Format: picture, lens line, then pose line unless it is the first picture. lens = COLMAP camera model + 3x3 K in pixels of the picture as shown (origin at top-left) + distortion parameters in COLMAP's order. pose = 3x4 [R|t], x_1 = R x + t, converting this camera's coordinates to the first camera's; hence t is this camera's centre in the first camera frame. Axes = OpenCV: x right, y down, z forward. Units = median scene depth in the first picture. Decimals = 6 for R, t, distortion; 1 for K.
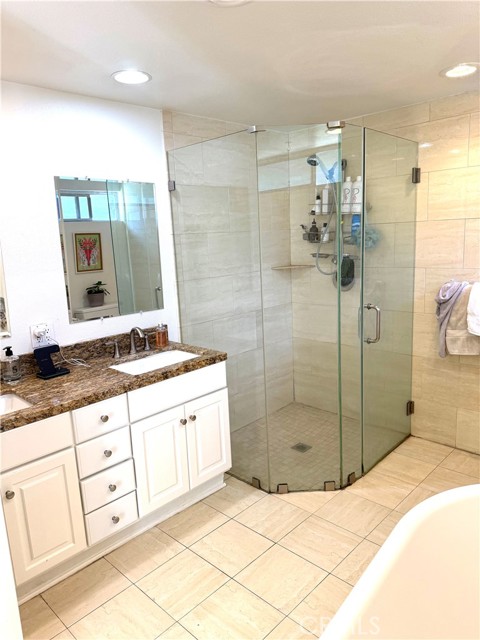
lens RADIAL K [[452.2, 0, 240.0], [0, 452.2, 320.0], [0, 0, 1]] dist [0.069866, -0.101730]
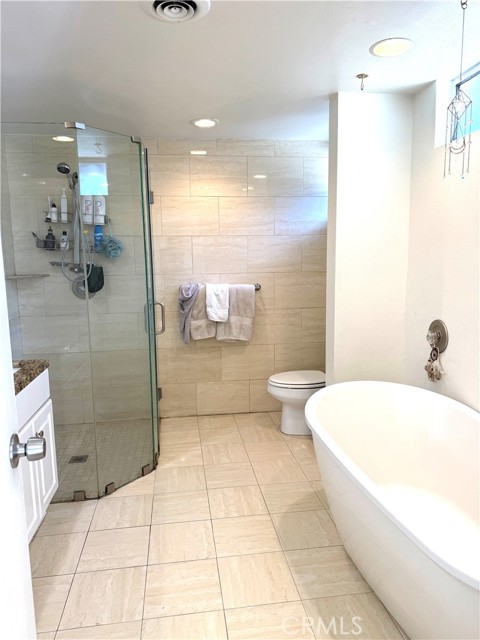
lens RADIAL K [[452.2, 0, 240.0], [0, 452.2, 320.0], [0, 0, 1]] dist [0.069866, -0.101730]
pose [[0.611145, -0.074043, 0.788048, -0.429873], [0.131176, 0.991322, -0.008588, 0.044567], [-0.780573, 0.108622, 0.615554, 0.110102]]
